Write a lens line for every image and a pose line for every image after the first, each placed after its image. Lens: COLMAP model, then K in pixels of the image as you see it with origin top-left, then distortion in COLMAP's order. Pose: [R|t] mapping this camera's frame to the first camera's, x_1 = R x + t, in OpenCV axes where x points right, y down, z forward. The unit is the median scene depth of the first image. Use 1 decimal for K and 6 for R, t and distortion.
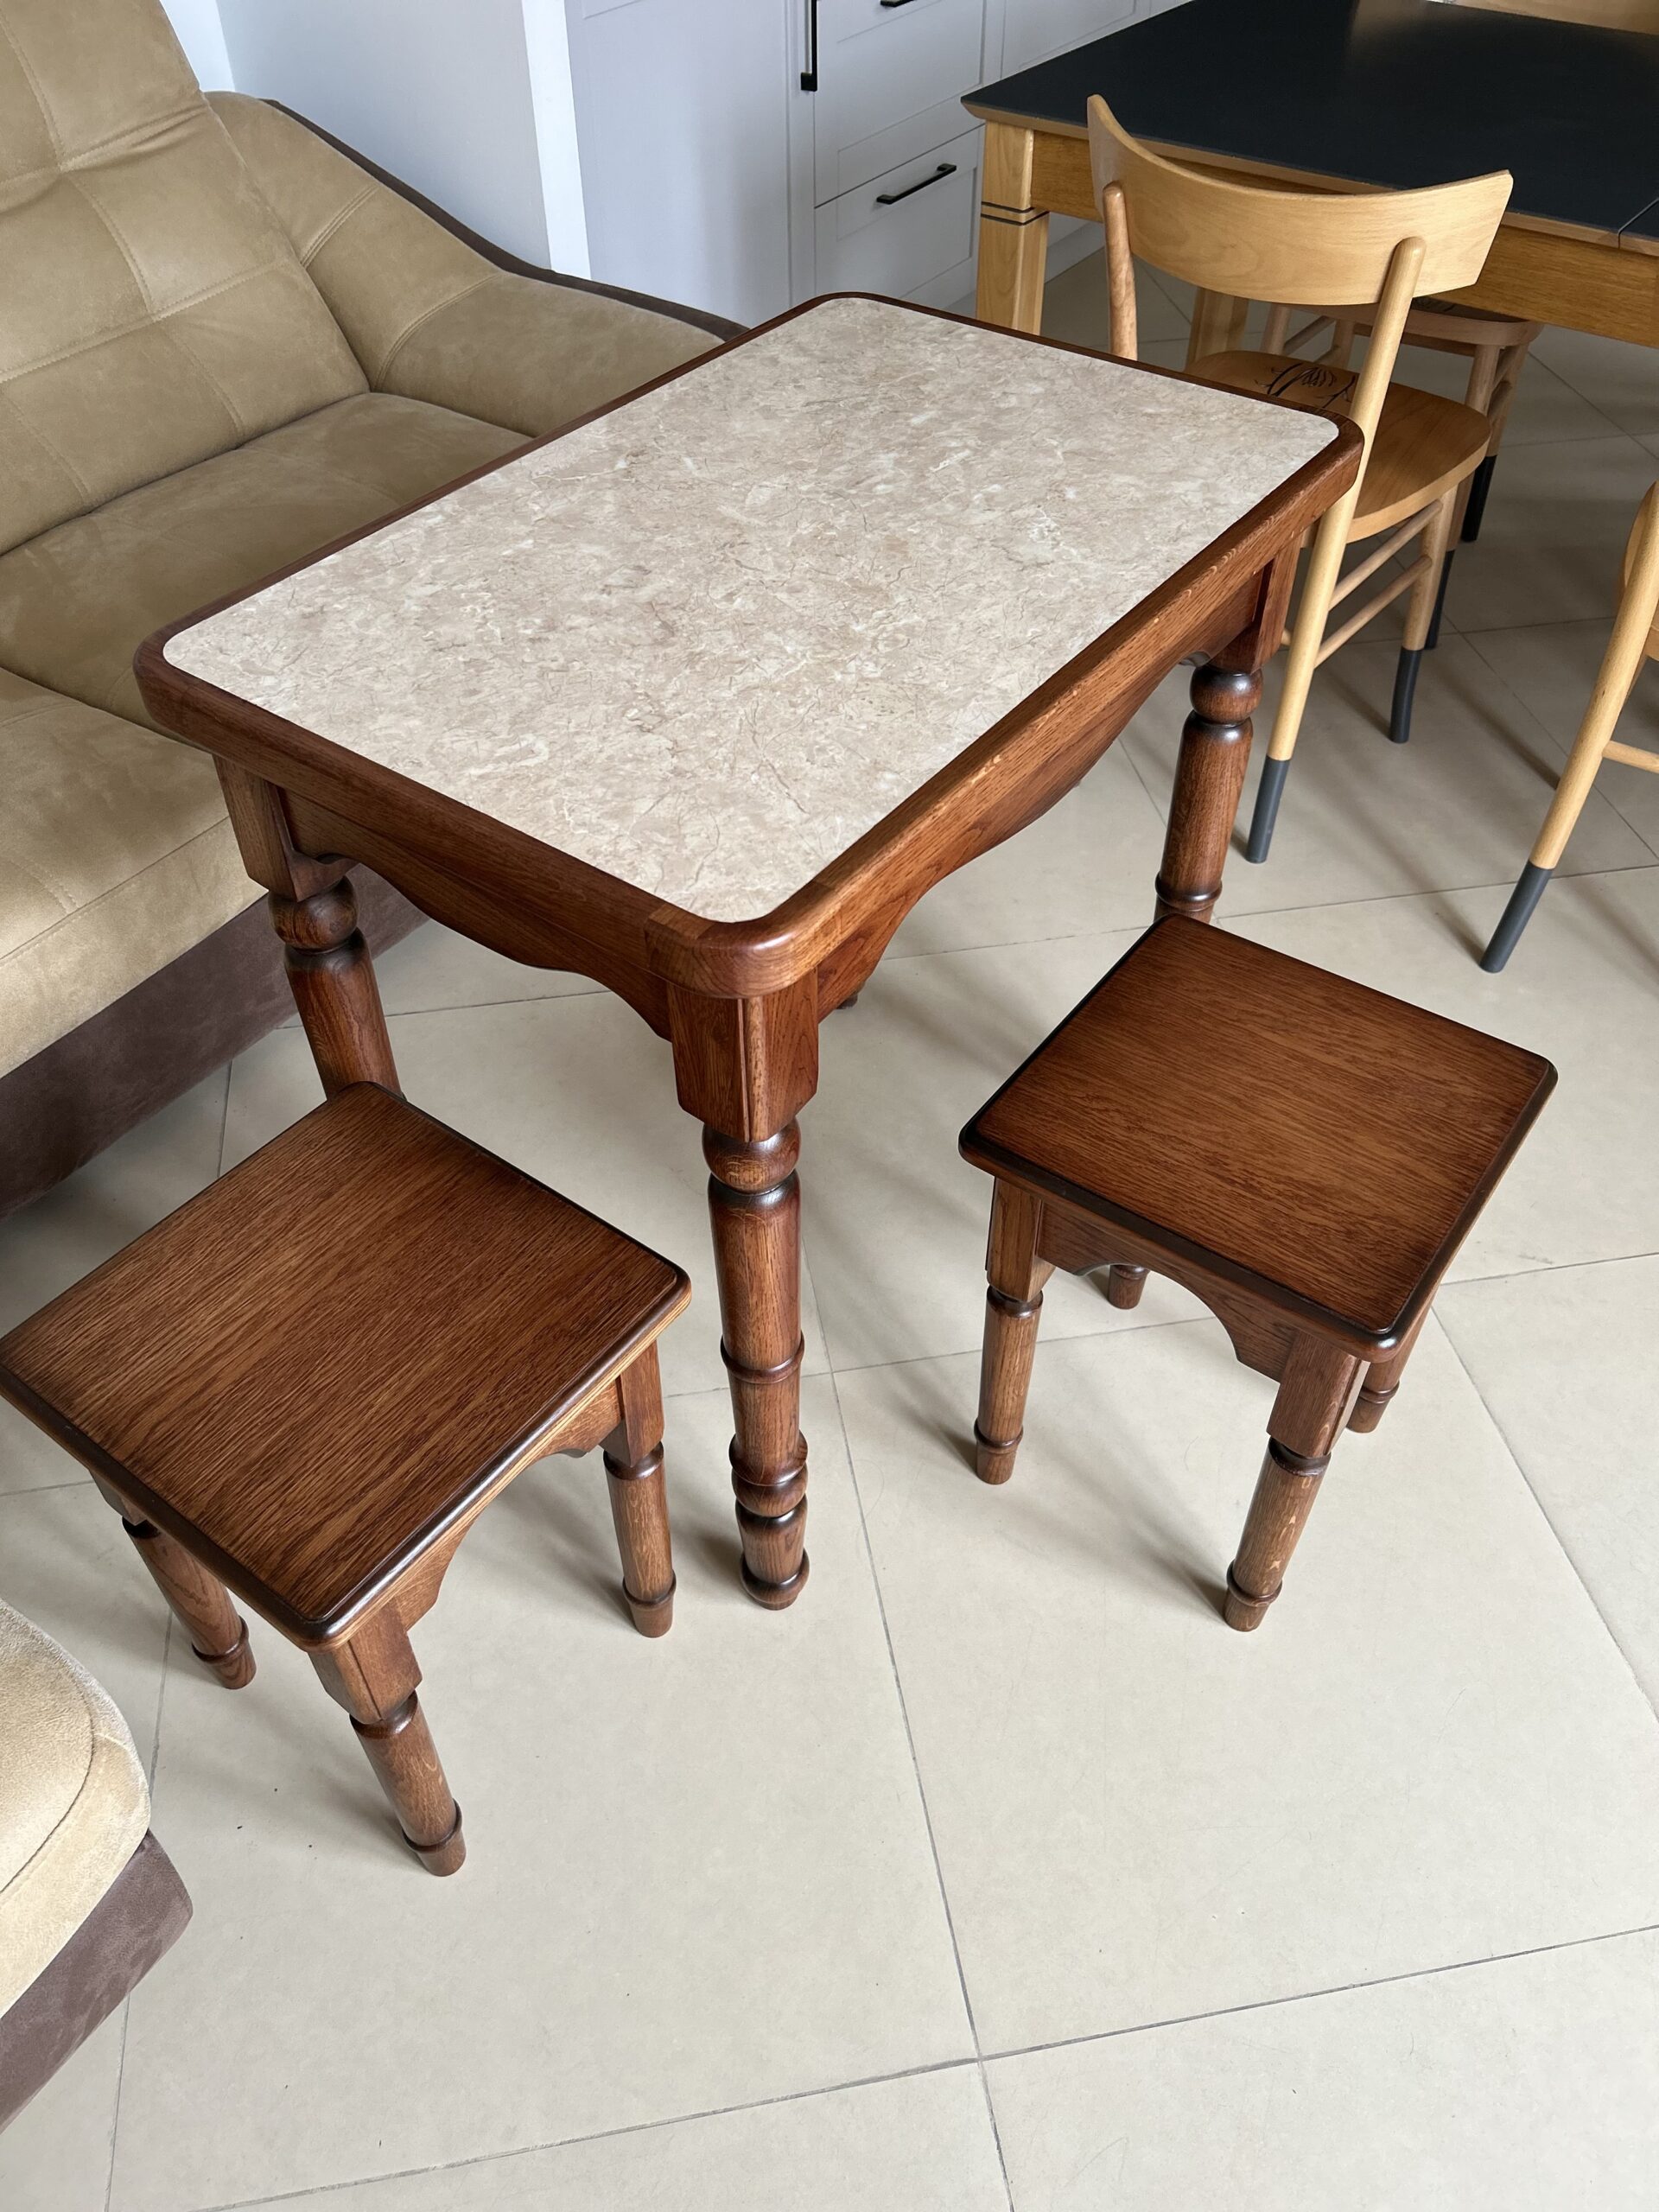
lens RADIAL K [[1671.3, 0, 823.0], [0, 1671.3, 1105.0], [0, 0, 1]] dist [0.046217, -0.059807]
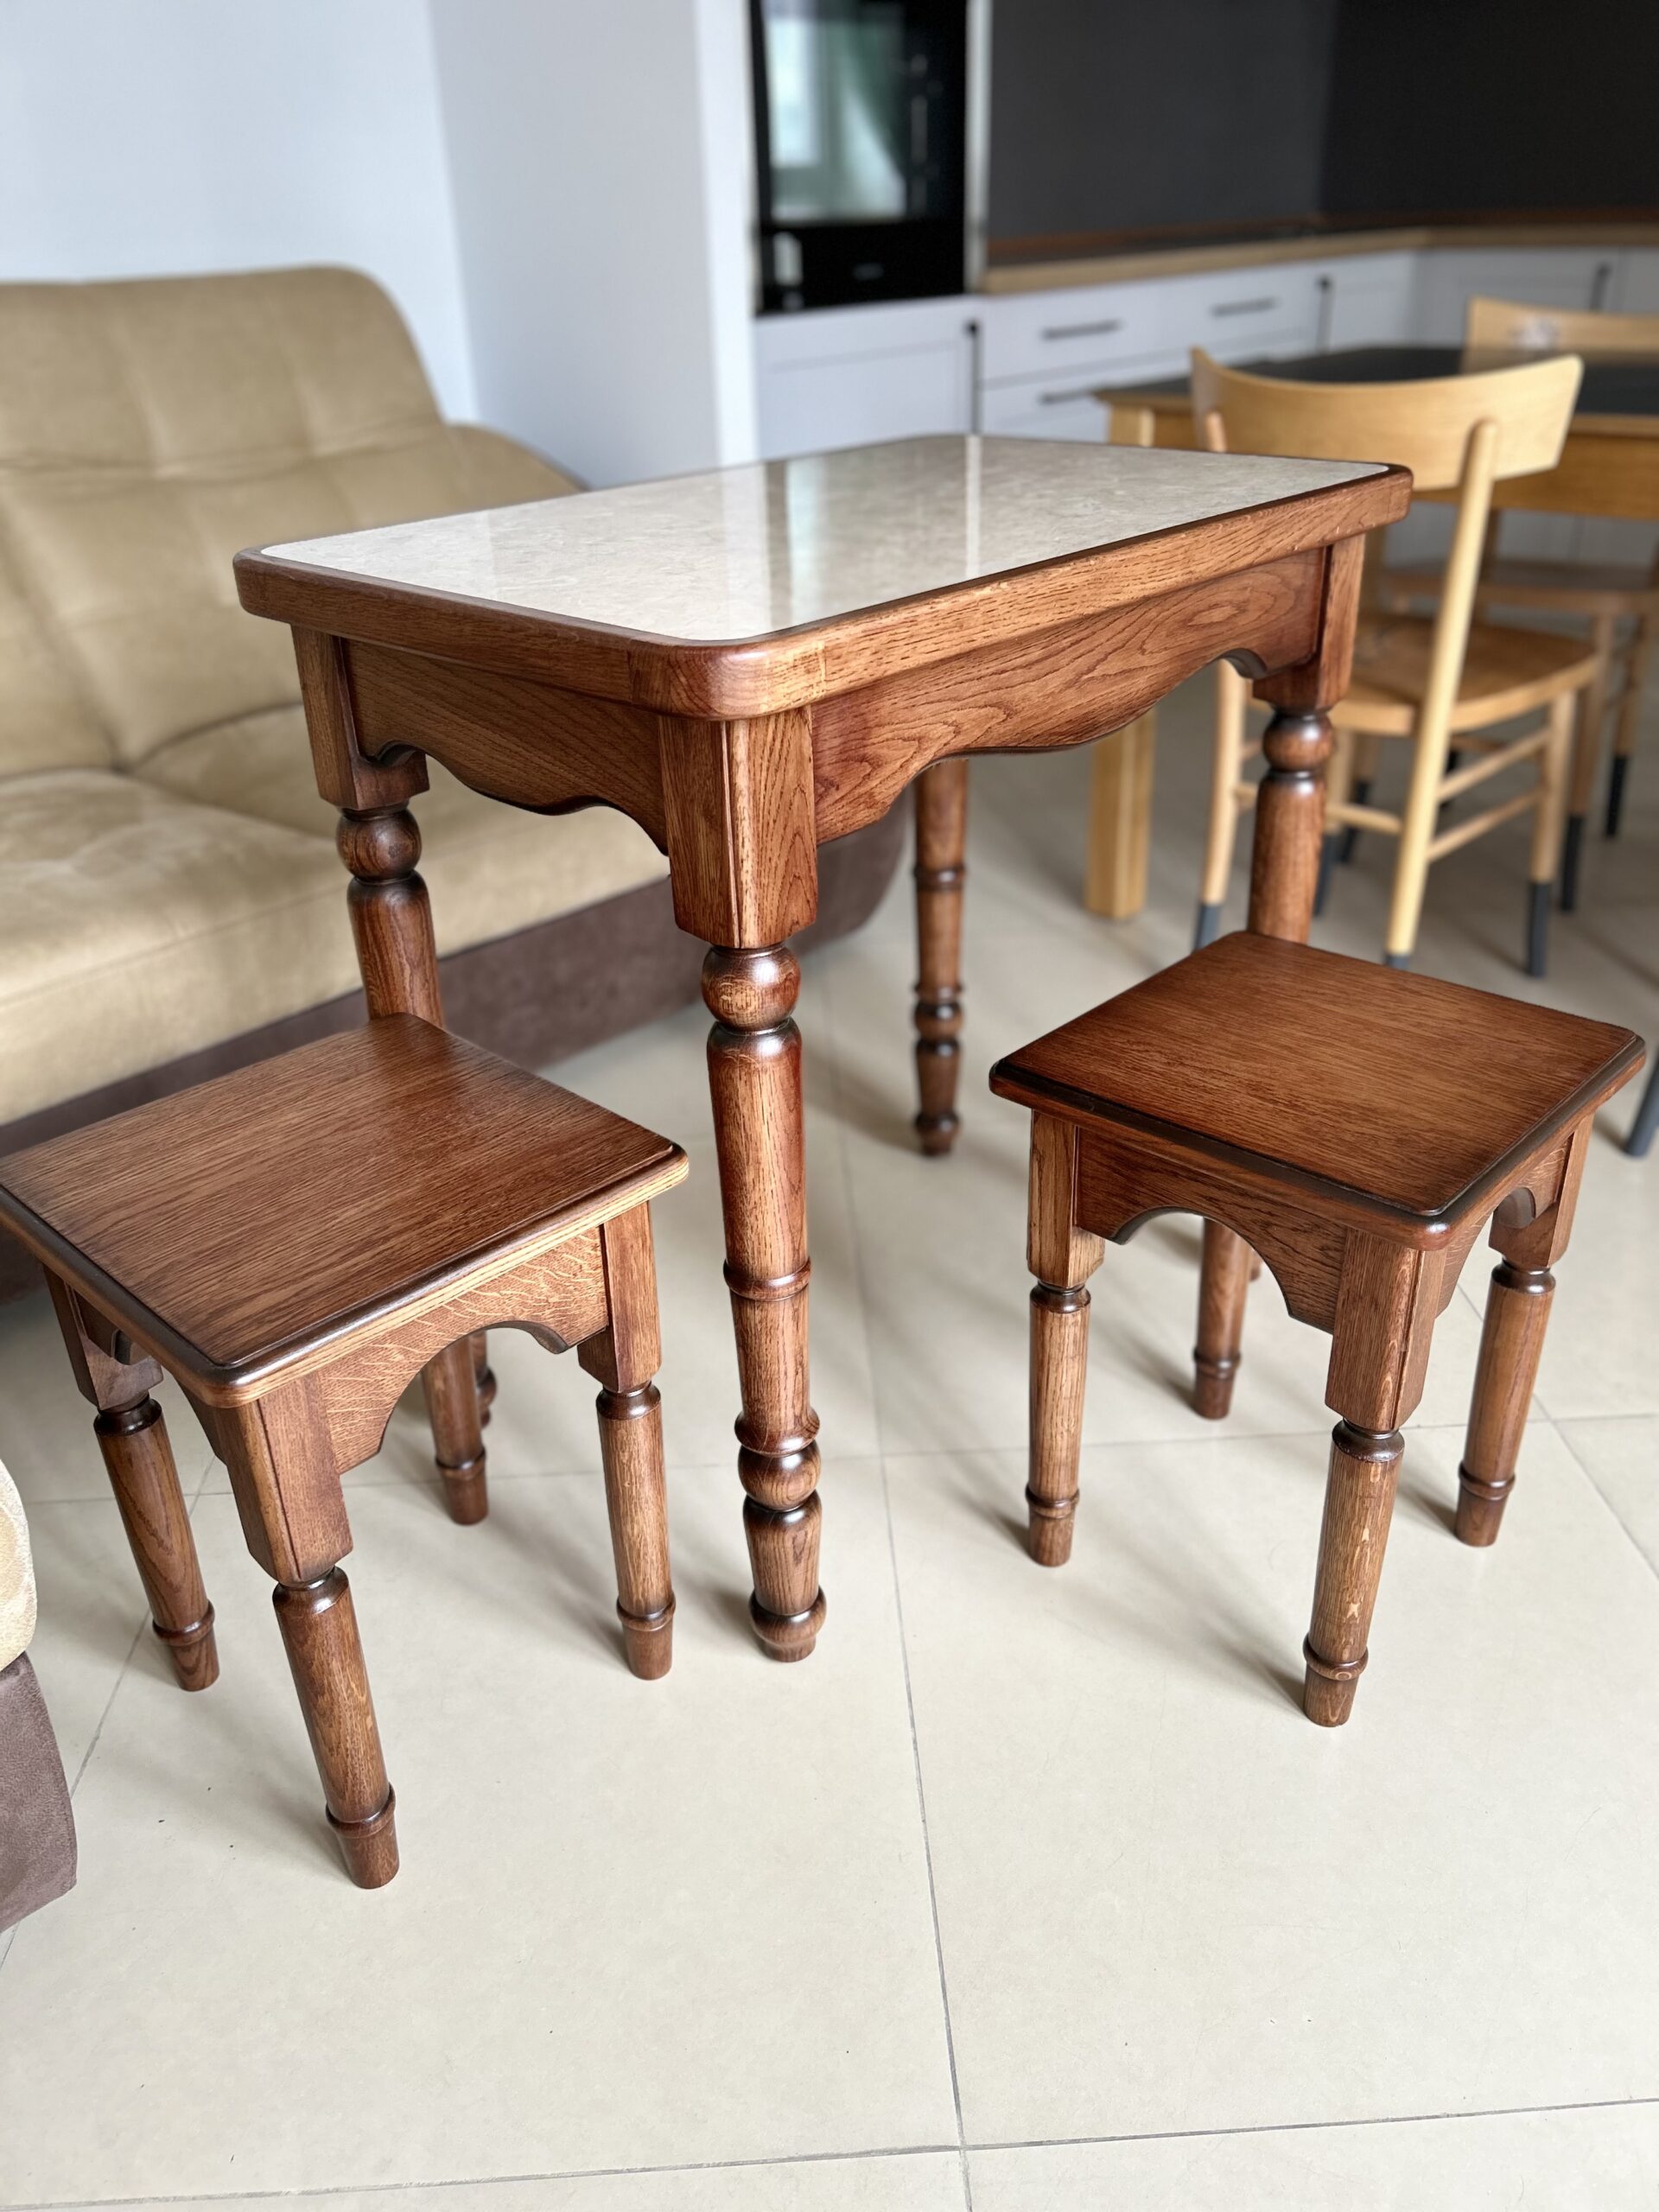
lens RADIAL K [[1671.3, 0, 826.8], [0, 1671.3, 1110.9], [0, 0, 1]] dist [0.046217, -0.059807]
pose [[0.991840, 0.036319, -0.122204, 0.115831], [-0.069806, 0.956812, -0.282202, 0.345059], [0.106677, 0.288430, 0.951540, 0.091164]]
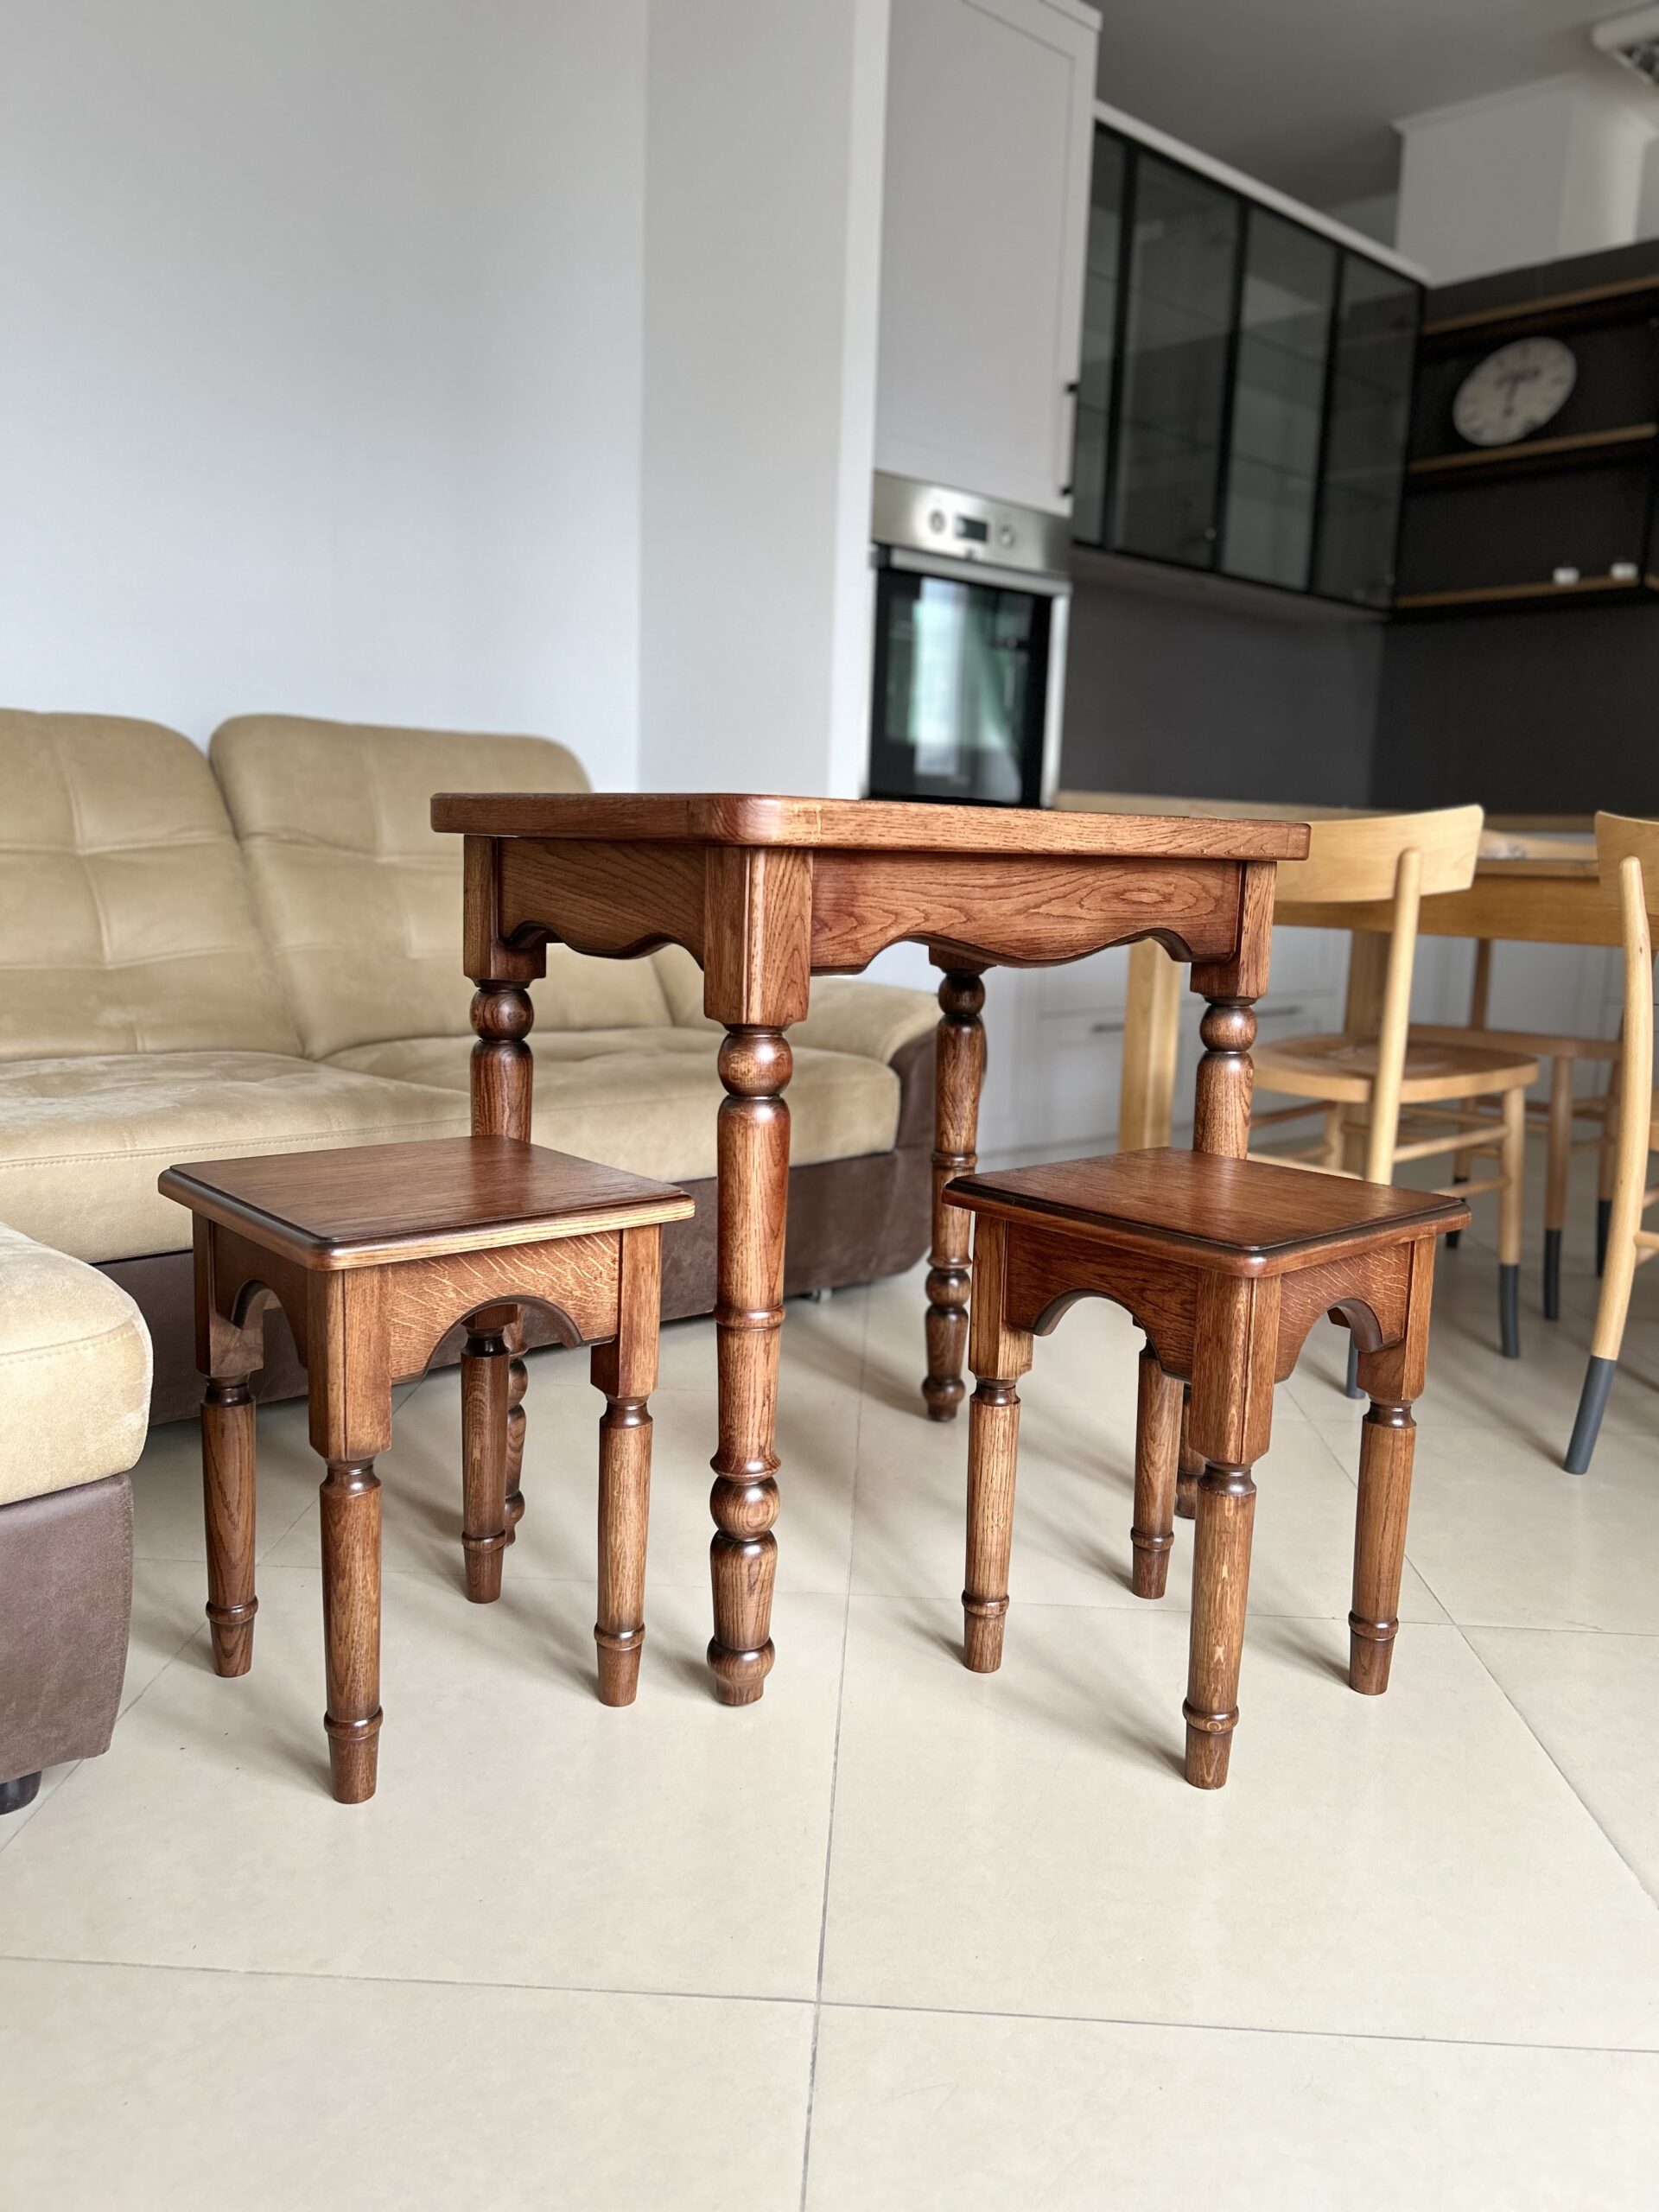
lens RADIAL K [[1671.3, 0, 833.4], [0, 1671.3, 1114.2], [0, 0, 1]] dist [0.046217, -0.059807]
pose [[0.976512, 0.068609, -0.204250, 0.270087], [-0.175777, 0.801897, -0.571021, 0.742669], [0.124610, 0.593510, 0.795121, -0.010682]]
